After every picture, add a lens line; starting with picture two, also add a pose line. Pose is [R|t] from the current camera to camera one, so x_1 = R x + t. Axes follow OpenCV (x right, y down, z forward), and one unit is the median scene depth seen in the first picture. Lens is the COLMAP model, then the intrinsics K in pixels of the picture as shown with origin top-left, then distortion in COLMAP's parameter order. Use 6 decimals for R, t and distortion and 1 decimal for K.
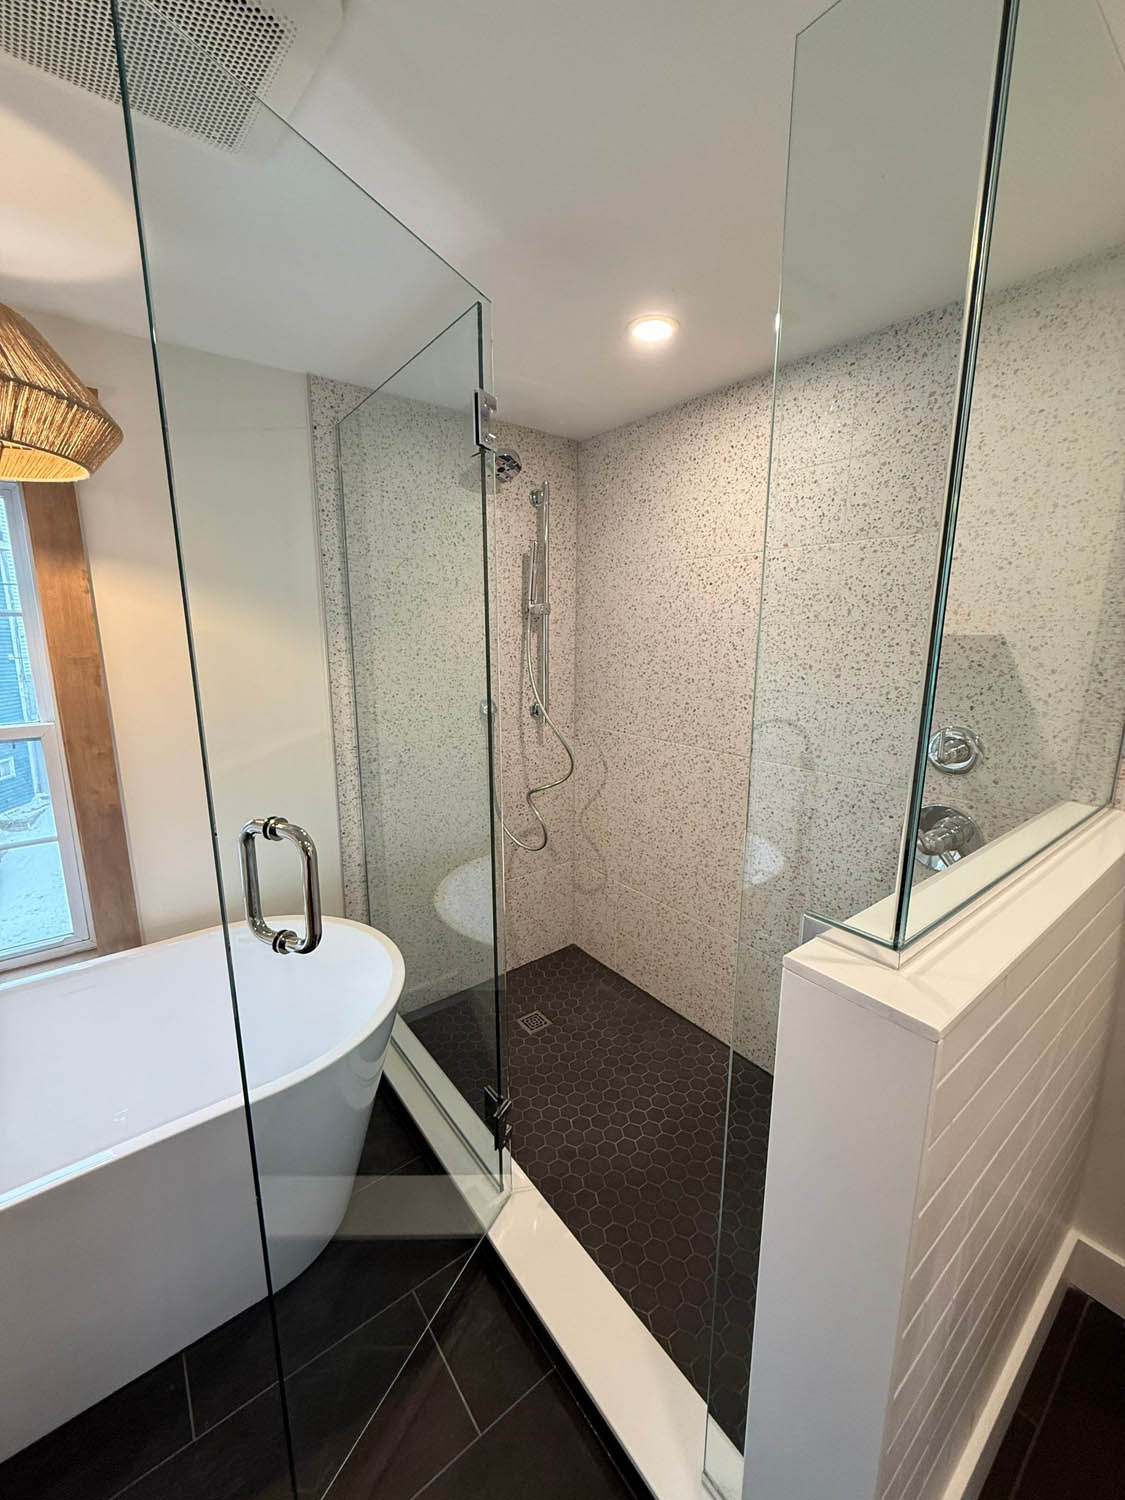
lens RADIAL K [[598.3, 0, 565.9], [0, 598.3, 744.2], [0, 0, 1]] dist [0.011260, -0.006066]
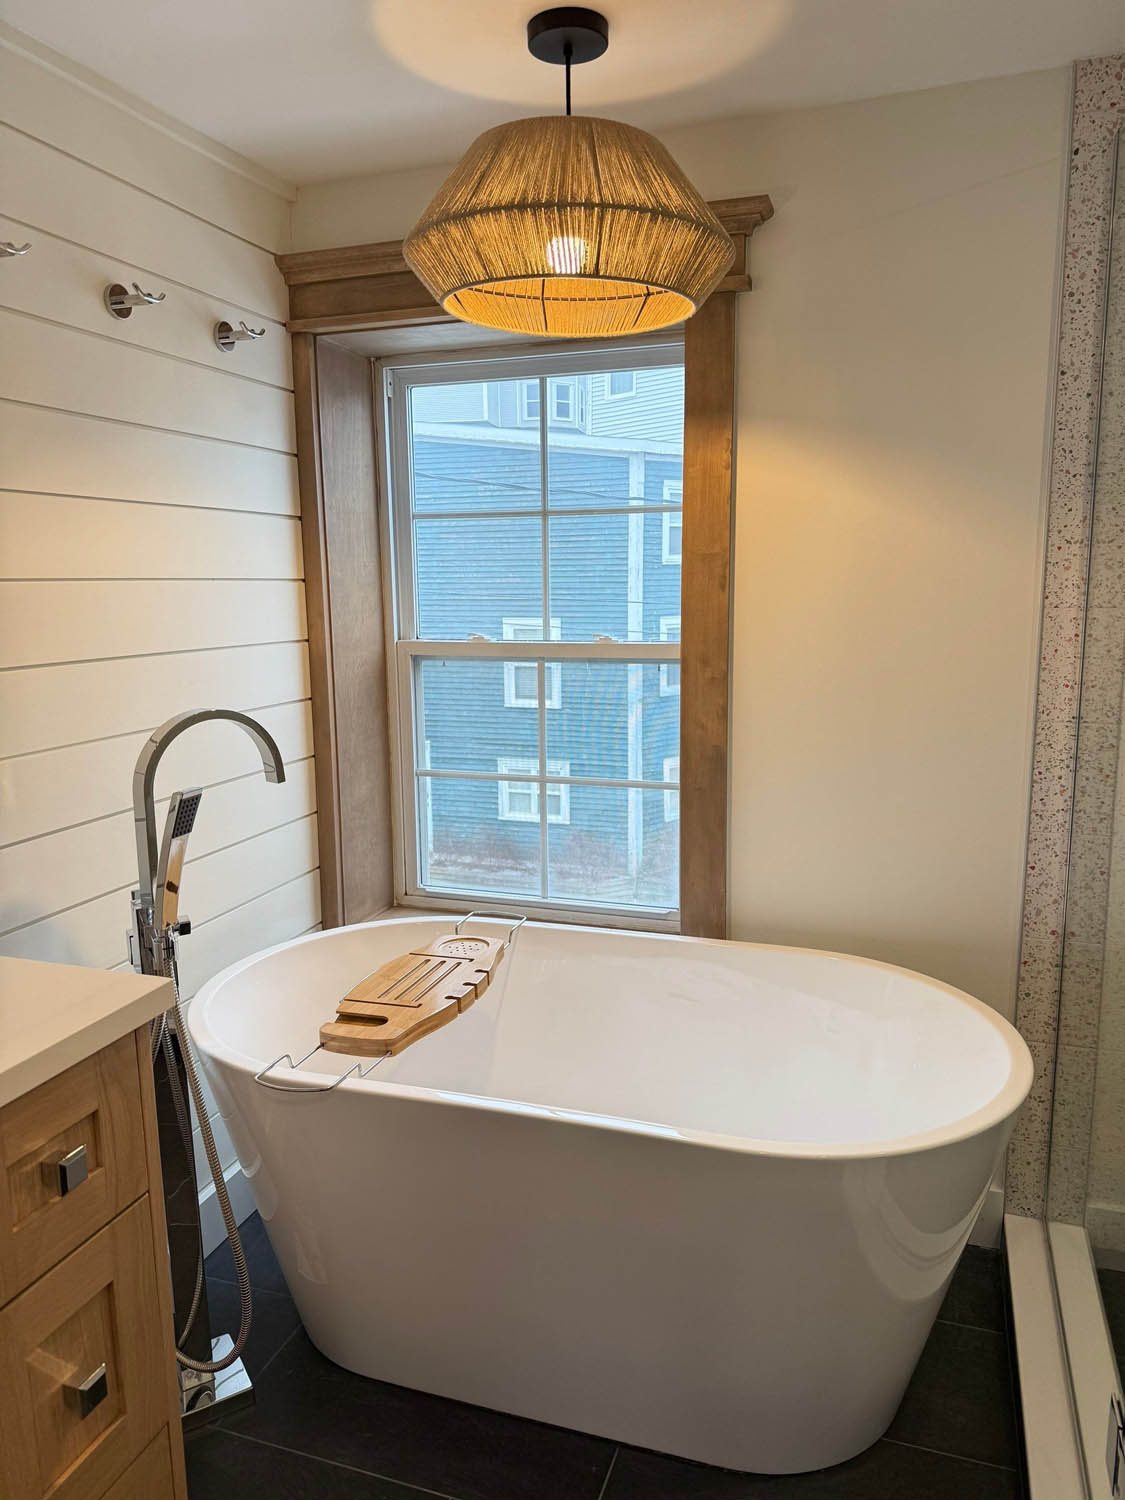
lens RADIAL K [[1047.8, 0, 561.9], [0, 1047.8, 752.0], [0, 0, 1]] dist [0.119281, -0.197592]
pose [[0.547327, 0.125203, -0.827501, 0.207964], [-0.145575, 0.987917, 0.053188, 0.053290], [0.824161, 0.091352, 0.558940, 0.066928]]
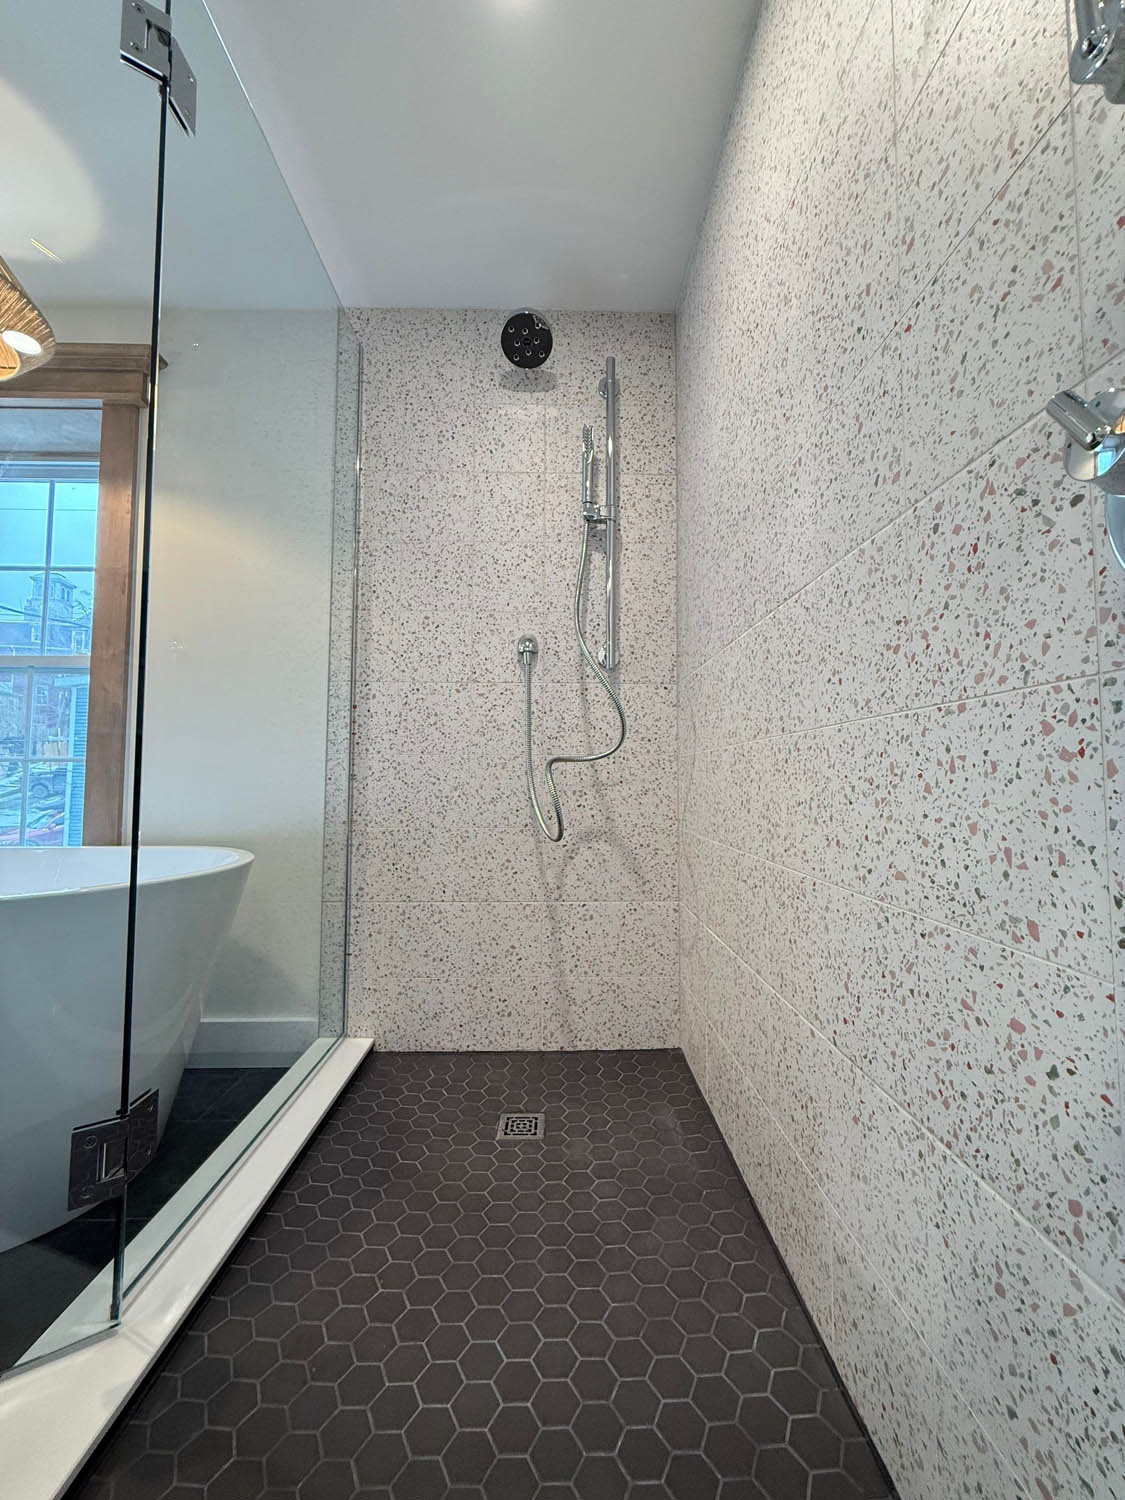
lens RADIAL K [[598.3, 0, 565.9], [0, 598.3, 744.2], [0, 0, 1]] dist [0.011260, -0.006066]
pose [[0.801139, -0.037673, -0.597292, 0.412104], [-0.113451, 0.970361, -0.213374, 0.248845], [0.587627, 0.238706, 0.773120, 0.543780]]
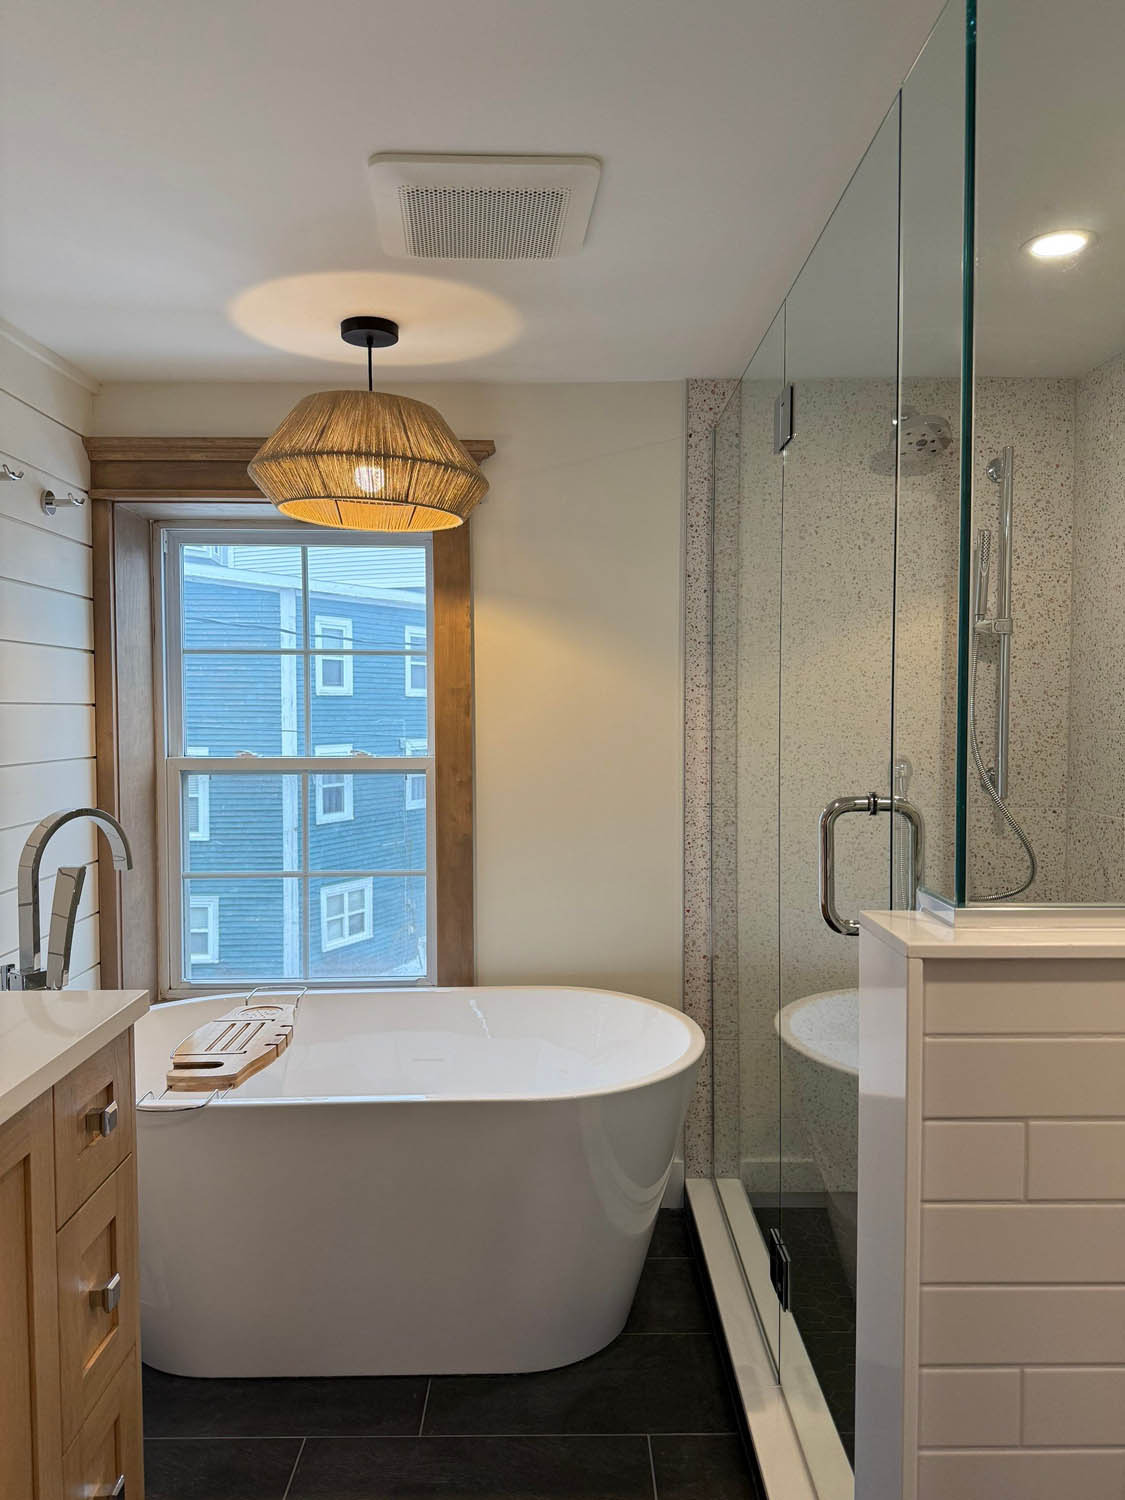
lens RADIAL K [[1047.3, 0, 565.8], [0, 1047.3, 752.5], [0, 0, 1]] dist [0.187402, -0.380949]
pose [[0.796512, 0.019052, -0.604323, 0.354815], [-0.109321, 0.987568, -0.112953, 0.118839], [0.594658, 0.156034, 0.788692, -0.247151]]
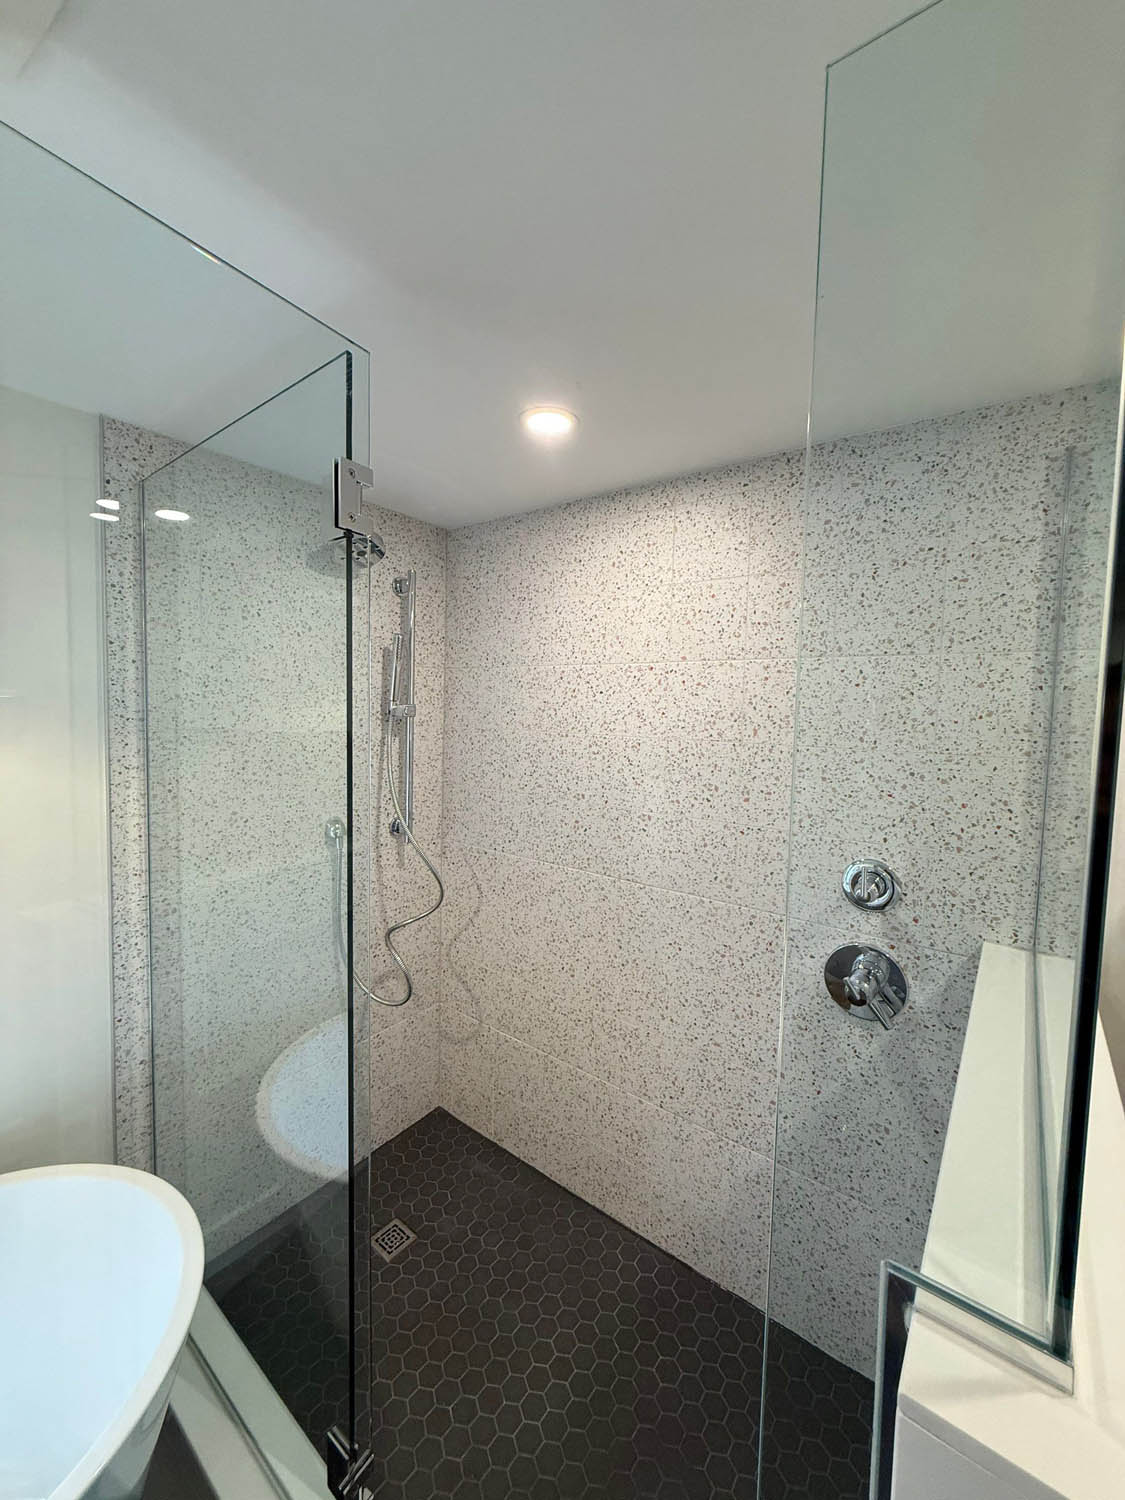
lens RADIAL K [[594.4, 0, 565.6], [0, 594.4, 745.7], [0, 0, 1]] dist [-0.000814, 0.000070]
pose [[0.967512, 0.005200, 0.252771, -0.039357], [0.026383, 0.992253, -0.121397, -0.078117], [-0.251445, 0.124122, 0.959880, 0.153271]]
